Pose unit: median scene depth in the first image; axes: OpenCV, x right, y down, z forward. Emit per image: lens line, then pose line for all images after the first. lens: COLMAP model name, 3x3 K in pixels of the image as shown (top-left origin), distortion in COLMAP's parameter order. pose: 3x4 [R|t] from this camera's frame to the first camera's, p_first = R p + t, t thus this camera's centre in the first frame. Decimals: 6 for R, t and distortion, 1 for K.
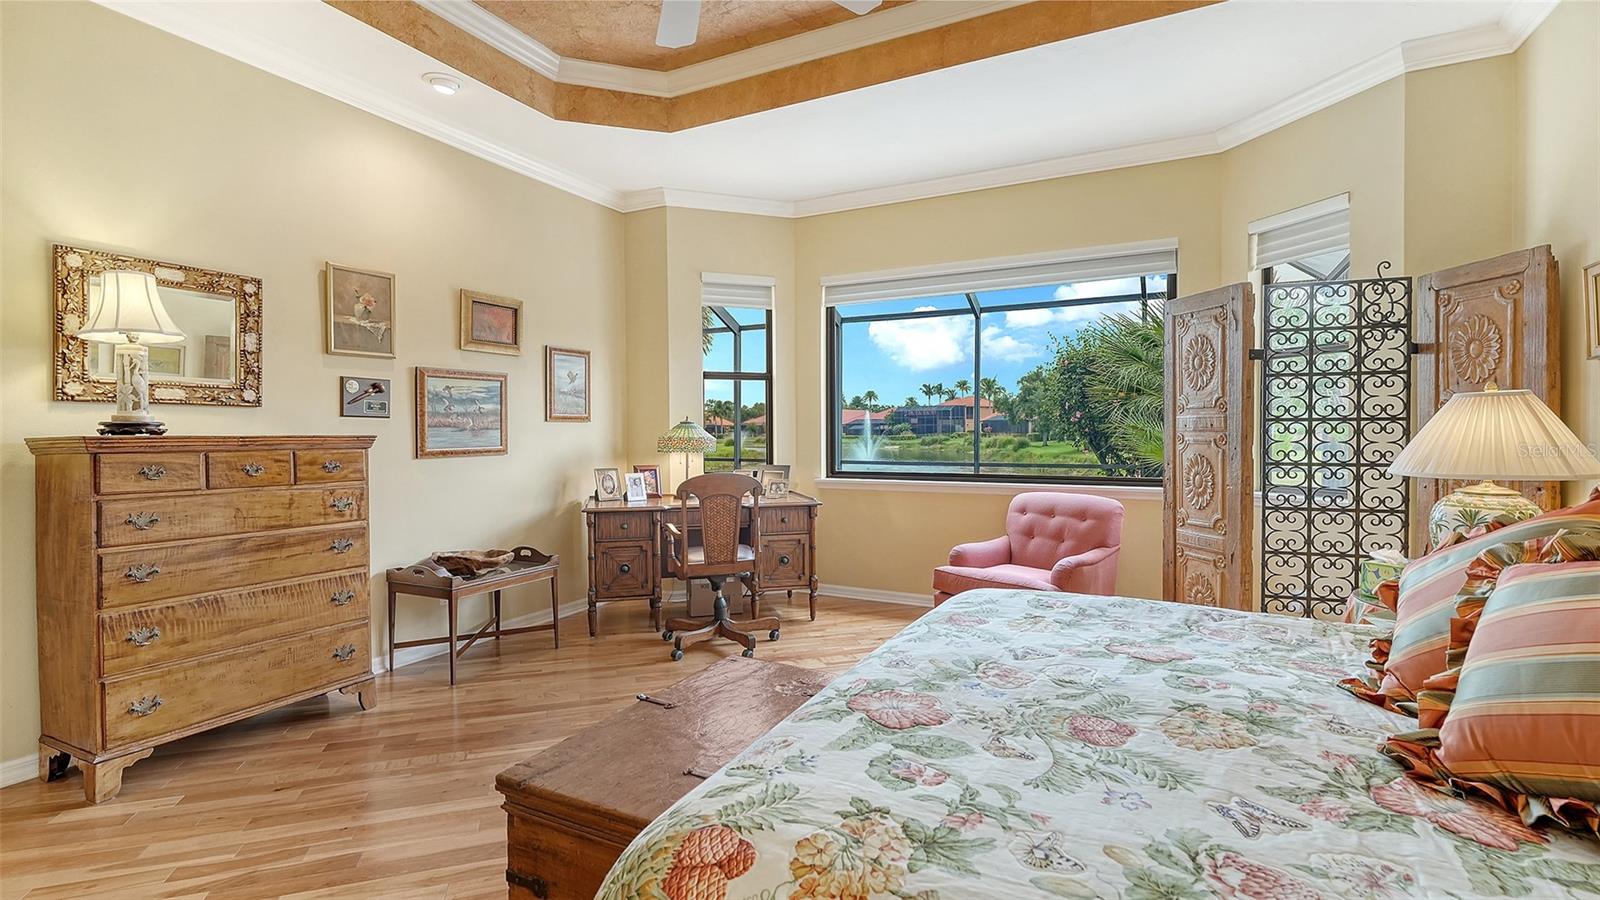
lens RADIAL K [[731.4, 0, 797.5], [0, 731.4, 436.3], [0, 0, 1]] dist [0.000046, -0.000399]
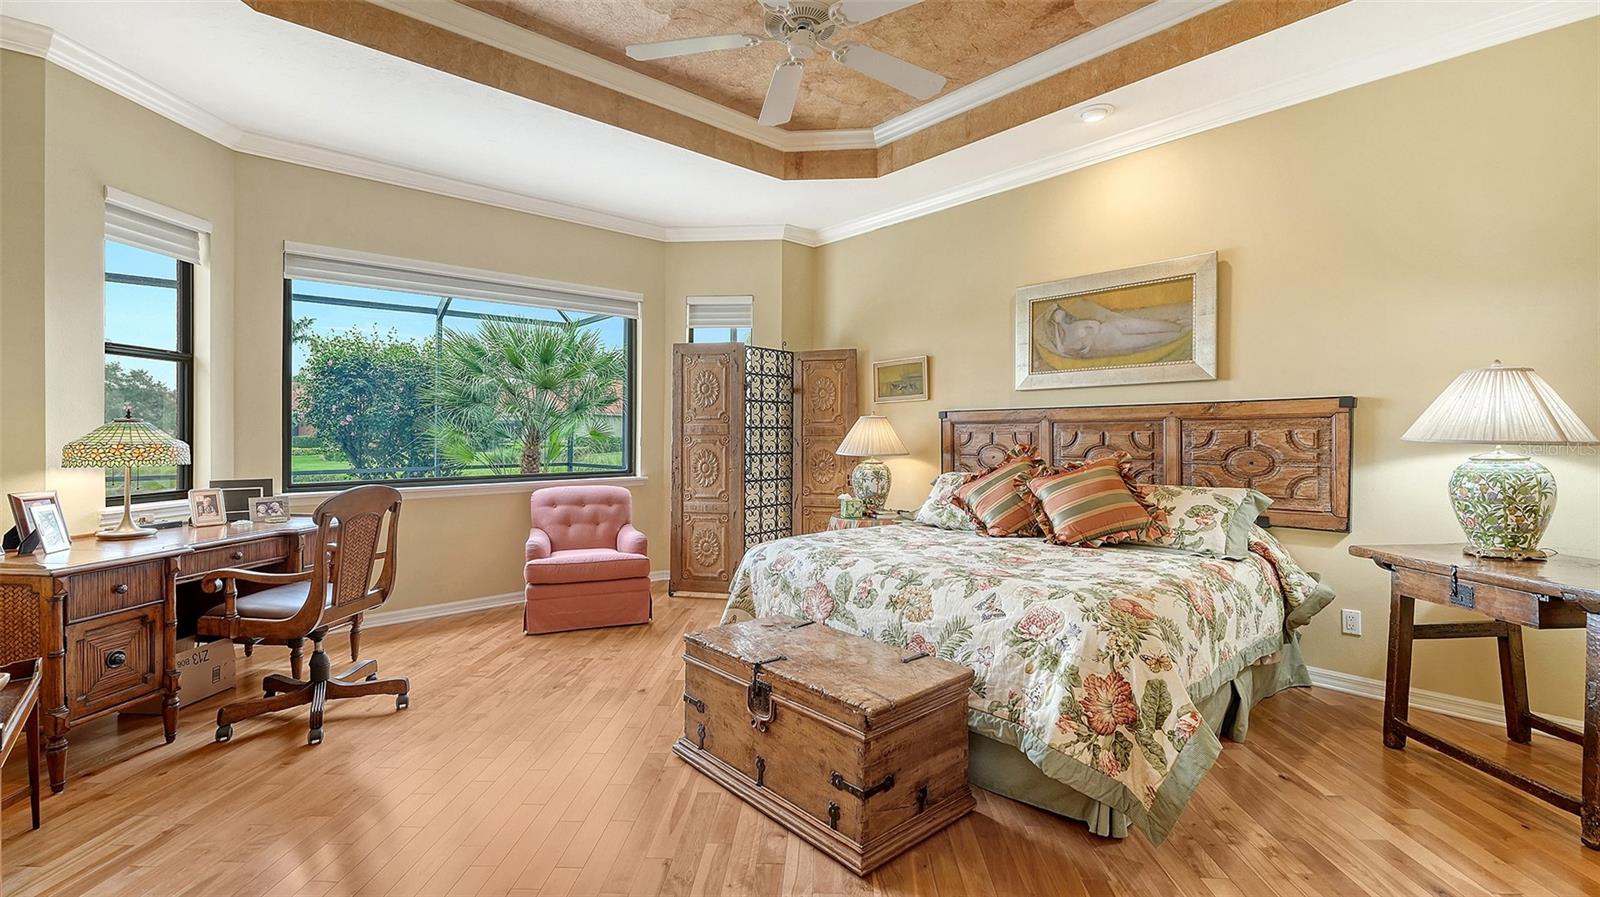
lens RADIAL K [[683.5, 0, 800.1], [0, 683.5, 431.8], [0, 0, 1]] dist [0.001038, -0.000223]
pose [[0.355893, 0.004594, 0.934515, -0.611068], [0.007380, 0.999943, -0.007726, -0.000260], [-0.934497, 0.009647, 0.355839, 0.283054]]
